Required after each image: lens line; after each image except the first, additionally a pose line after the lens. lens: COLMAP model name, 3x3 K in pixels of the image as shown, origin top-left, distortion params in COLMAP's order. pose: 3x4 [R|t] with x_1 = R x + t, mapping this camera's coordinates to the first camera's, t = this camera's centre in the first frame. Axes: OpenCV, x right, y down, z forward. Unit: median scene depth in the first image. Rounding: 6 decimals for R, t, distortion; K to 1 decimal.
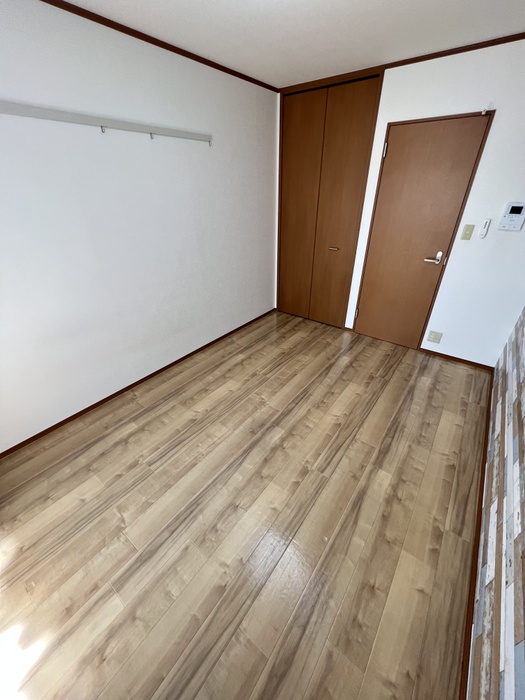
lens RADIAL K [[279.9, 0, 260.0], [0, 279.9, 347.8], [0, 0, 1]] dist [-0.002204, 0.000621]
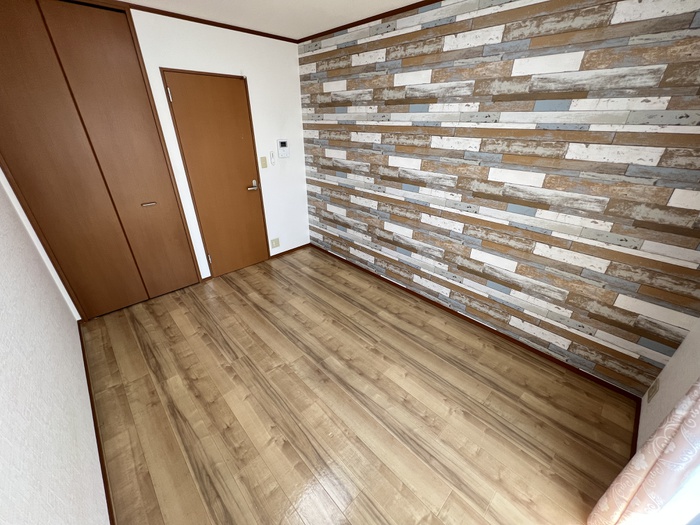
lens RADIAL K [[279.9, 0, 348.6], [0, 279.9, 261.6], [0, 0, 1]] dist [-0.002204, 0.000621]
pose [[0.149167, -0.440427, 0.885310, -0.692276], [0.490961, 0.810157, 0.320317, -0.303174], [-0.858316, 0.386871, 0.337081, 0.449235]]
